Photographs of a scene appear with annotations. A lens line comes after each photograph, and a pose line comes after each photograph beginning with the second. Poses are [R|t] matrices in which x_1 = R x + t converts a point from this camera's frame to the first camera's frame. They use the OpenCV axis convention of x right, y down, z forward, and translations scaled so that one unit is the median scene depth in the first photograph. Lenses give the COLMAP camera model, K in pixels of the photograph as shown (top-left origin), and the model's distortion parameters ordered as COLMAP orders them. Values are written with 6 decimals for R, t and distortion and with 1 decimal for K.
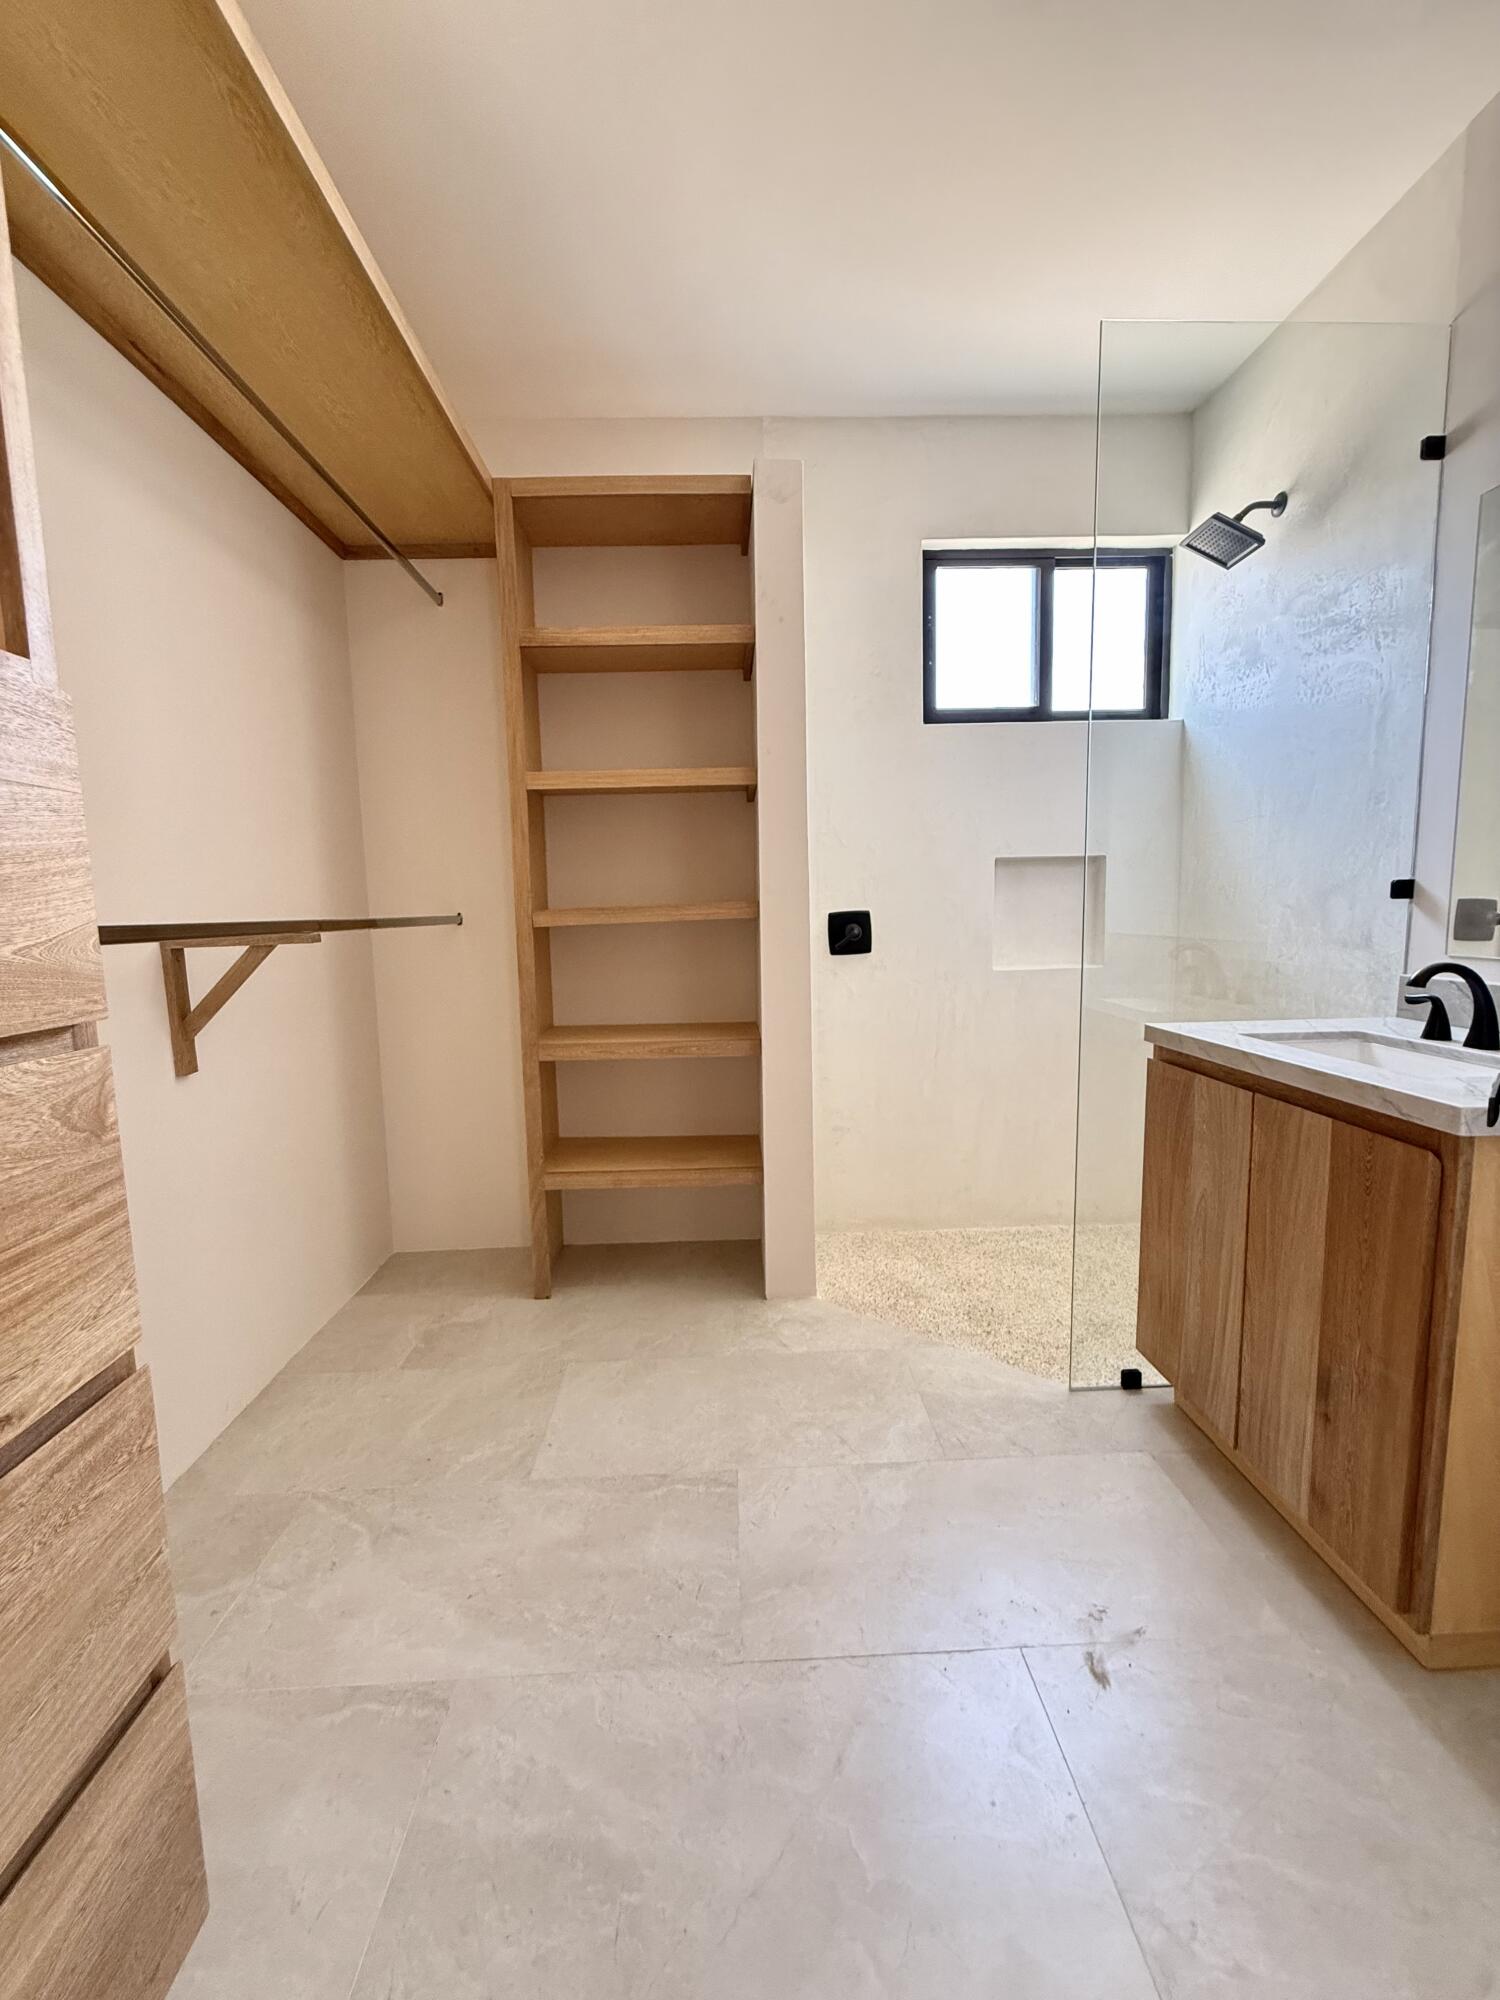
lens RADIAL K [[799.3, 0, 747.9], [0, 799.3, 1002.4], [0, 0, 1]] dist [0.000159, 0.000446]
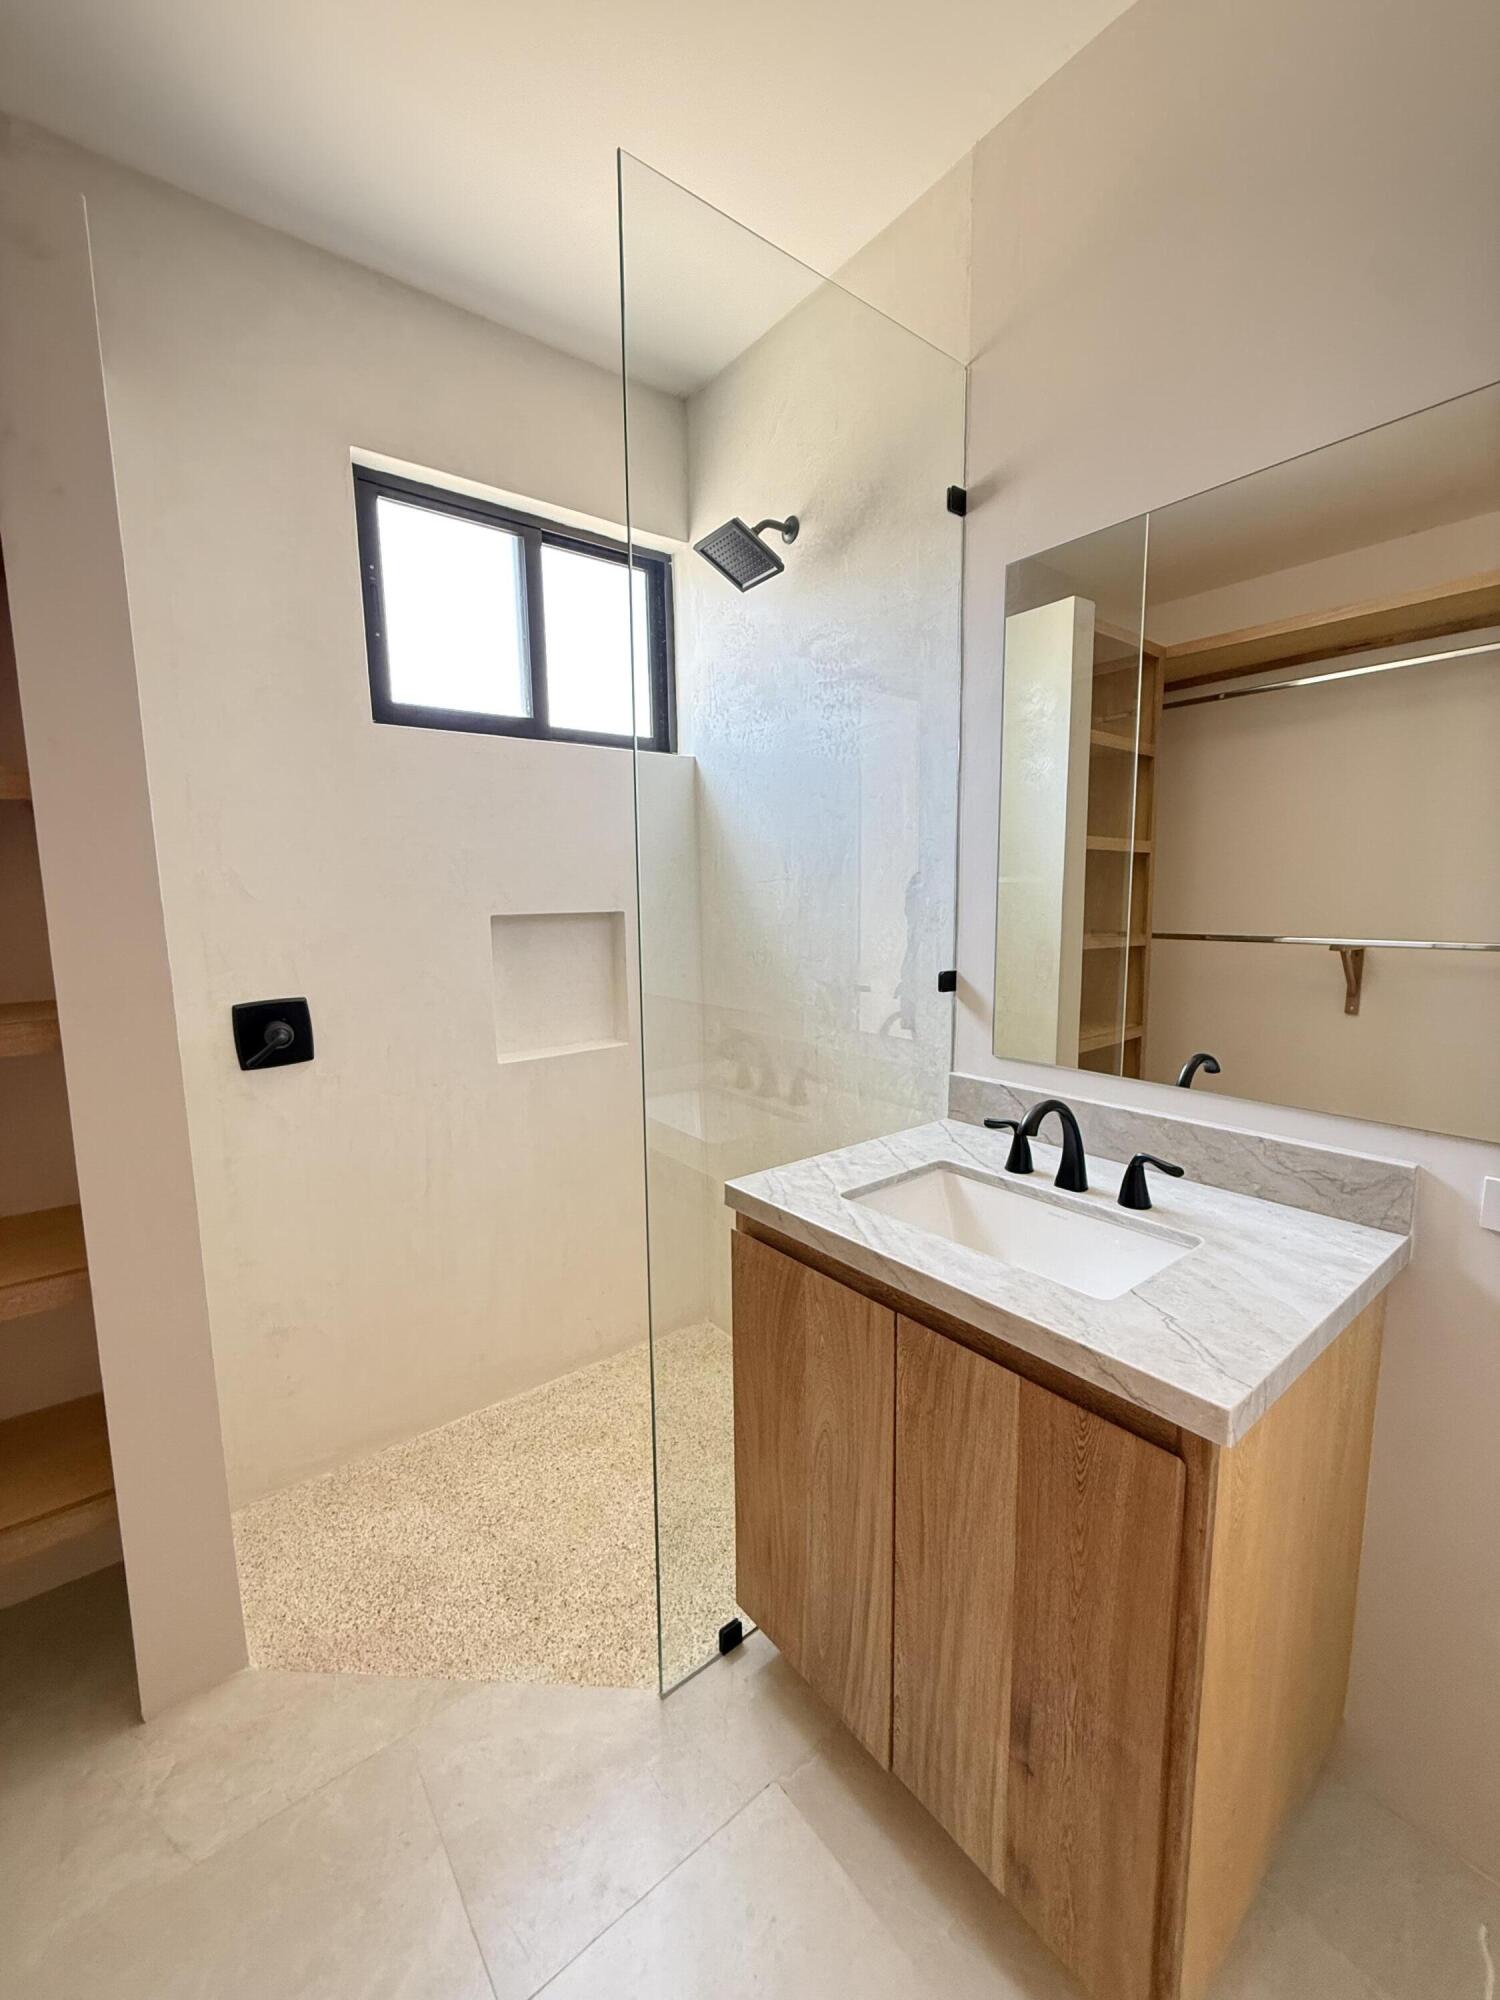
lens RADIAL K [[799.3, 0, 743.0], [0, 799.3, 994.6], [0, 0, 1]] dist [0.000159, 0.000446]
pose [[0.812228, -0.064129, 0.579805, 0.088478], [0.065024, 0.997698, 0.019260, -0.146976], [-0.579705, 0.022058, 0.814528, 0.359541]]
